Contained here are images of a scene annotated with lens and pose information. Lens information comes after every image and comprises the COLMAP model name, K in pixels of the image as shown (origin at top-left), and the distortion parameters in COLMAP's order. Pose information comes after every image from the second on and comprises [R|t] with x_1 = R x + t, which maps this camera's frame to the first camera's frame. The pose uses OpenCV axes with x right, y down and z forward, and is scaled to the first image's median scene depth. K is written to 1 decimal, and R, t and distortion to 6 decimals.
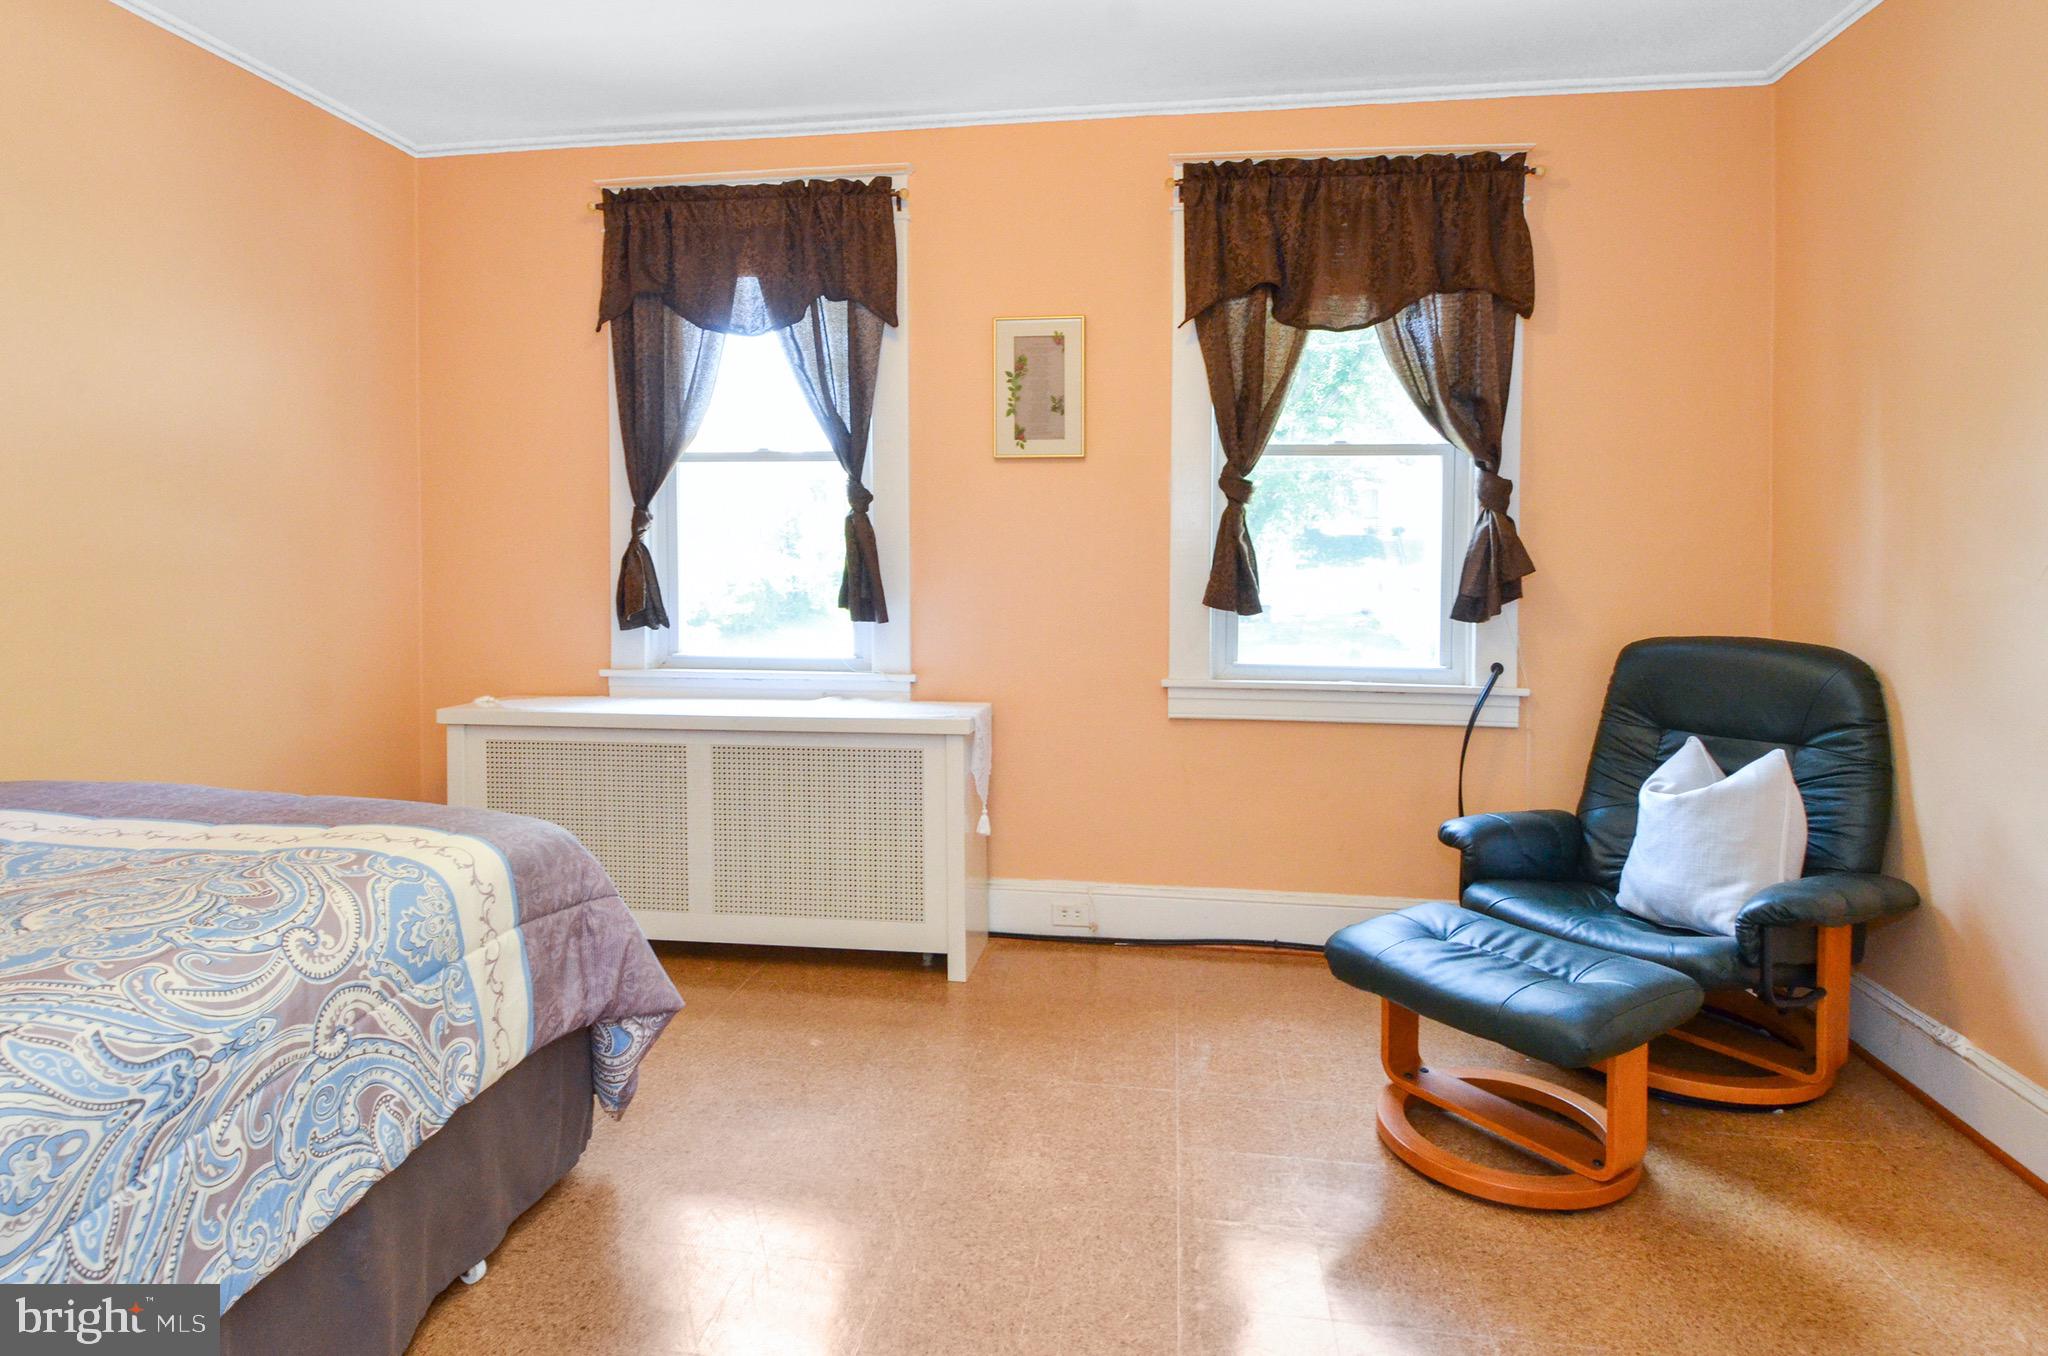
lens RADIAL K [[1134.9, 0, 1025.8], [0, 1134.9, 568.1], [0, 0, 1]] dist [0.037173, -0.026809]
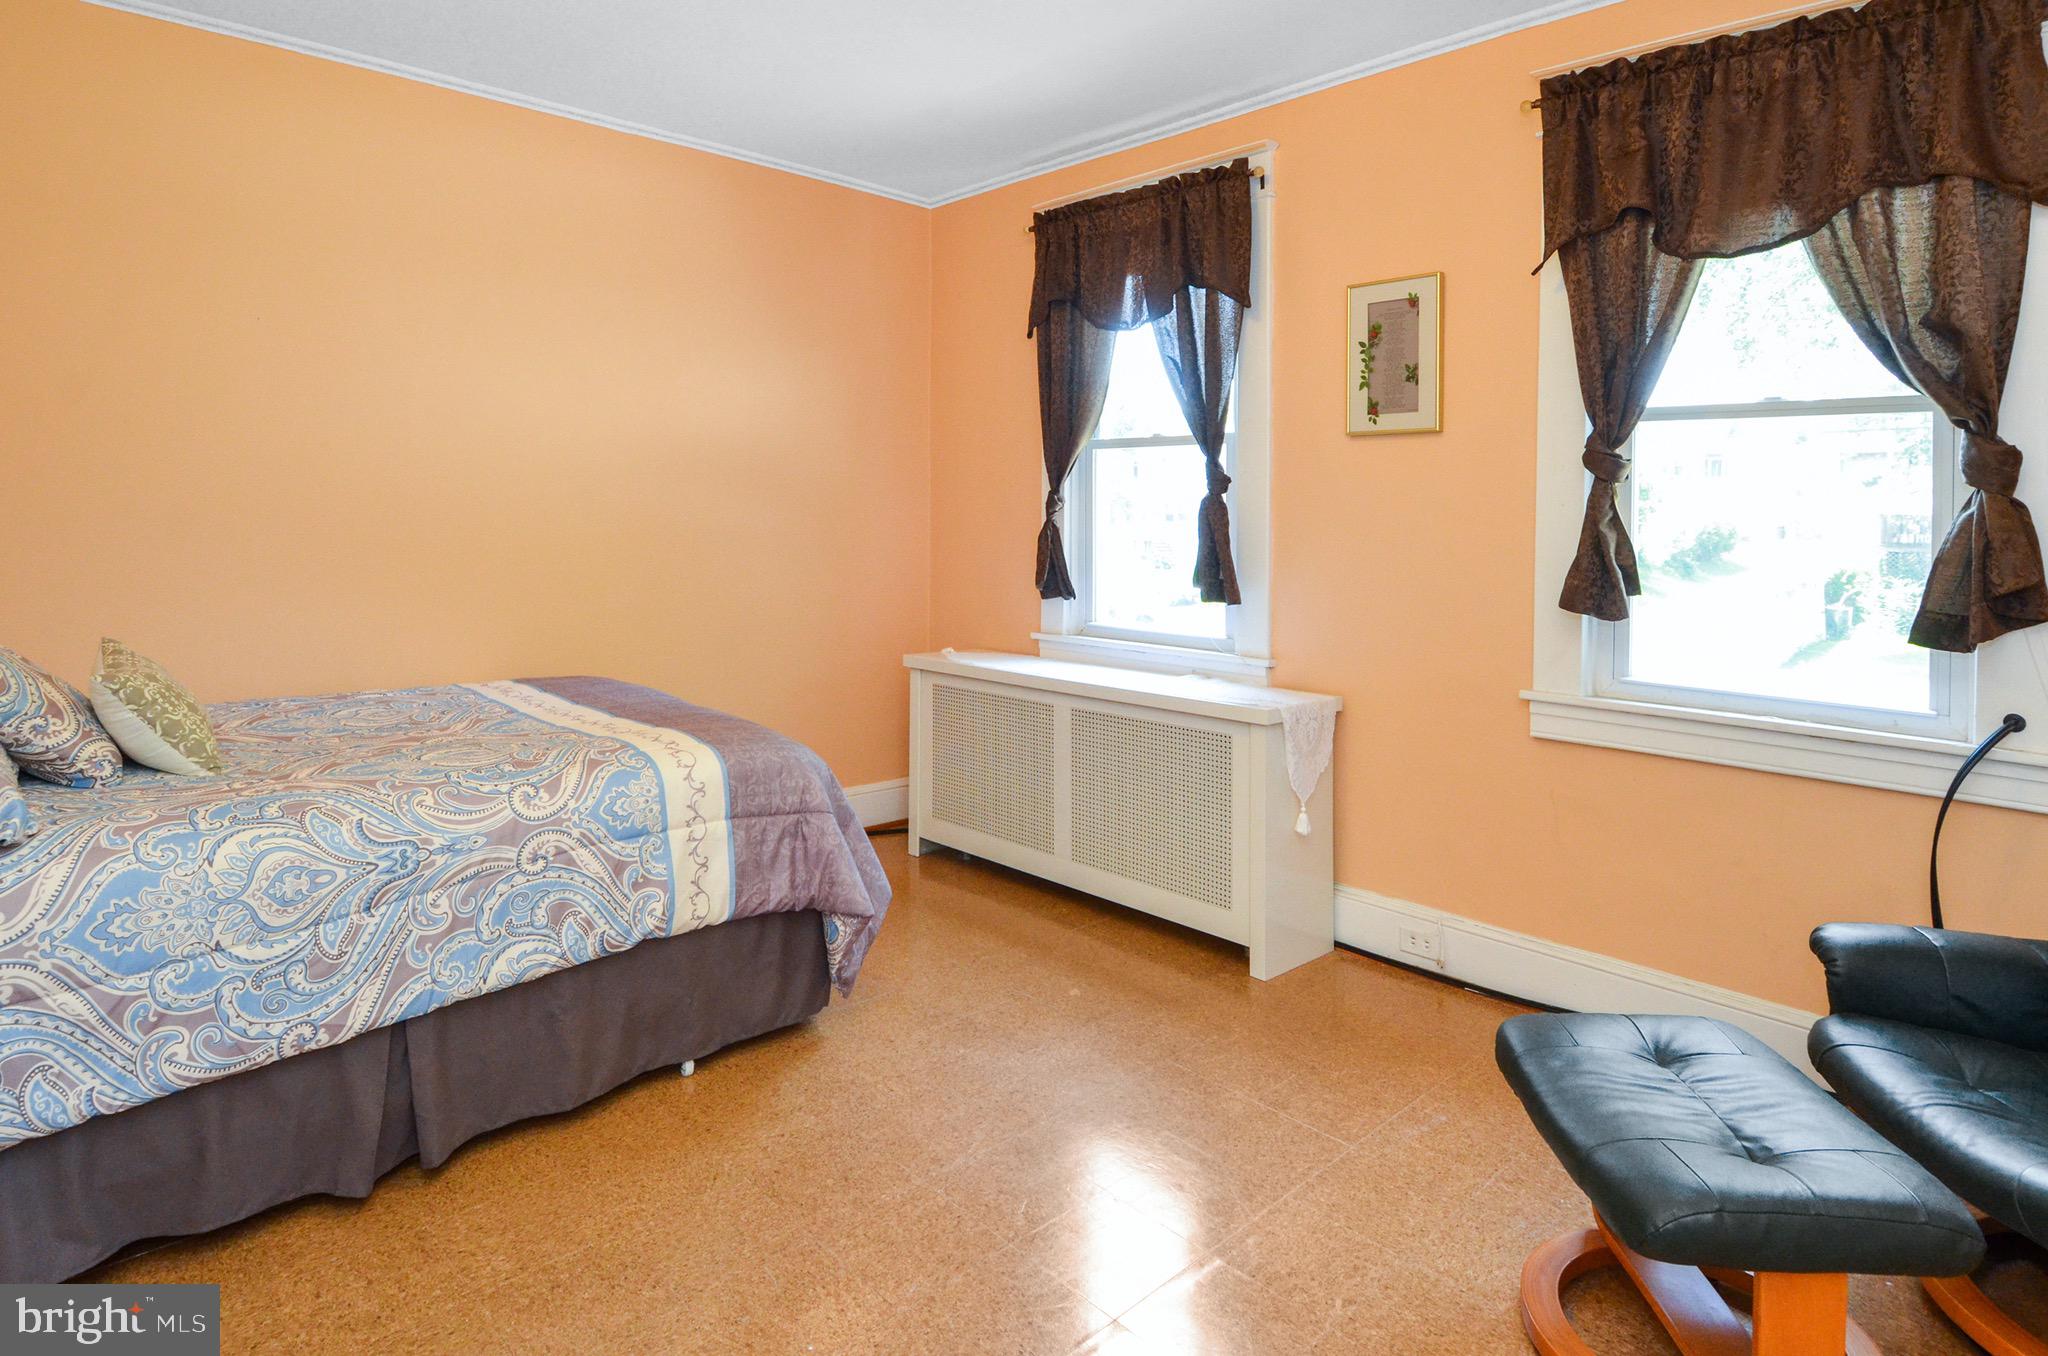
lens RADIAL K [[1153.5, 0, 1021.4], [0, 1153.5, 529.9], [0, 0, 1]] dist [0.018290, -0.023366]
pose [[0.785647, 0.014901, -0.618495, 0.379503], [-0.018755, 0.999824, 0.000264, -0.015572], [0.618390, 0.011393, 0.785788, 0.095256]]
